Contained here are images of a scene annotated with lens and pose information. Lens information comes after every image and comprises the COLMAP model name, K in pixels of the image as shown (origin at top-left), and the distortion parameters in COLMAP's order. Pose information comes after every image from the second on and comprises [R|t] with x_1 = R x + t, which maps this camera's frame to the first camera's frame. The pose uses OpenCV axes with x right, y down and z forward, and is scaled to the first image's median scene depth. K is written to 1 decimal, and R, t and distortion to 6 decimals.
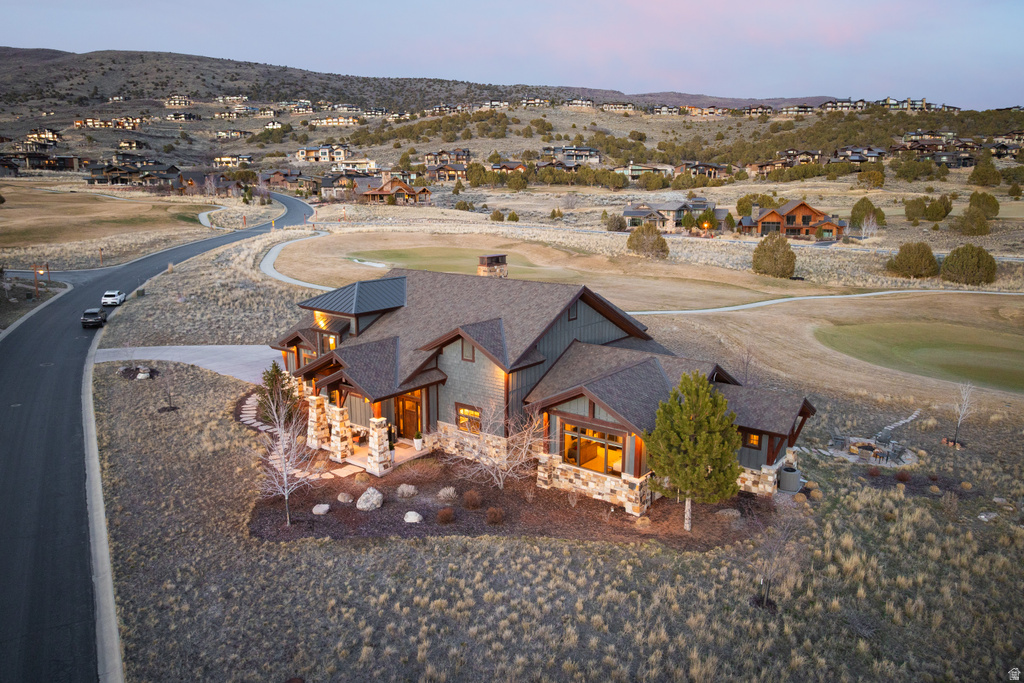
lens RADIAL K [[757.5, 0, 512.0], [0, 757.5, 341.5], [0, 0, 1]] dist [-0.038032, -0.001774]
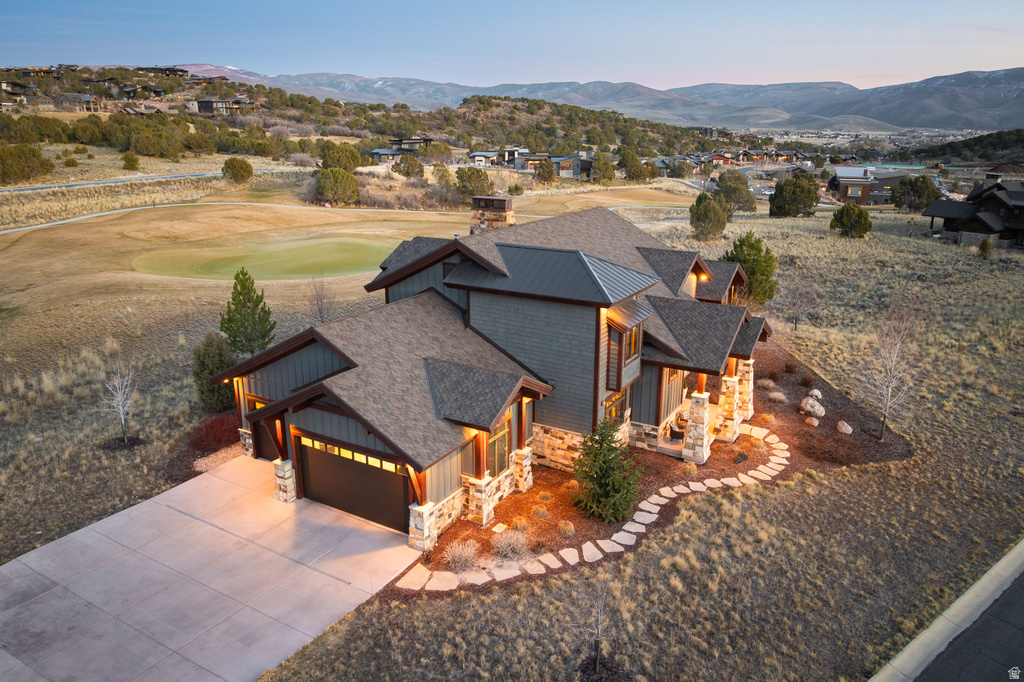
lens RADIAL K [[757.5, 0, 512.0], [0, 757.5, 341.0], [0, 0, 1]] dist [-0.038032, -0.001774]
pose [[-0.141832, -0.301245, 0.942940, -0.125011], [0.195252, 0.925342, 0.324991, -0.034357], [-0.970443, 0.230205, -0.072425, 0.166818]]
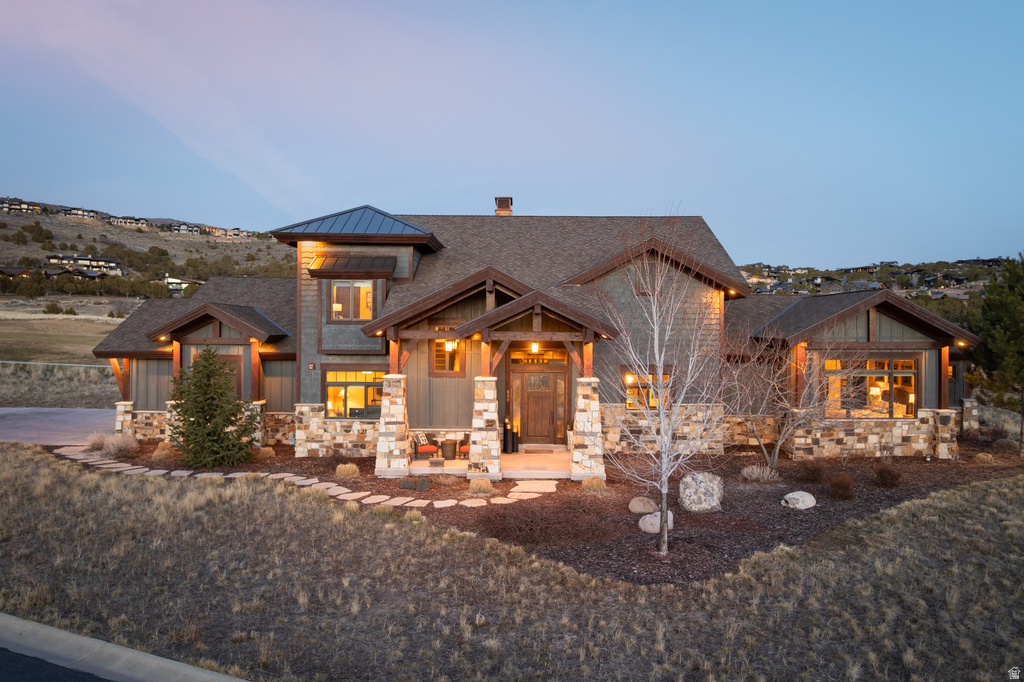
lens RADIAL K [[757.5, 0, 512.0], [0, 757.5, 341.0], [0, 0, 1]] dist [-0.038032, -0.001774]
pose [[0.781081, -0.000763, 0.624430, -0.070881], [0.119265, 0.981772, -0.147985, 0.018396], [-0.612934, 0.190061, 0.766934, 0.072198]]
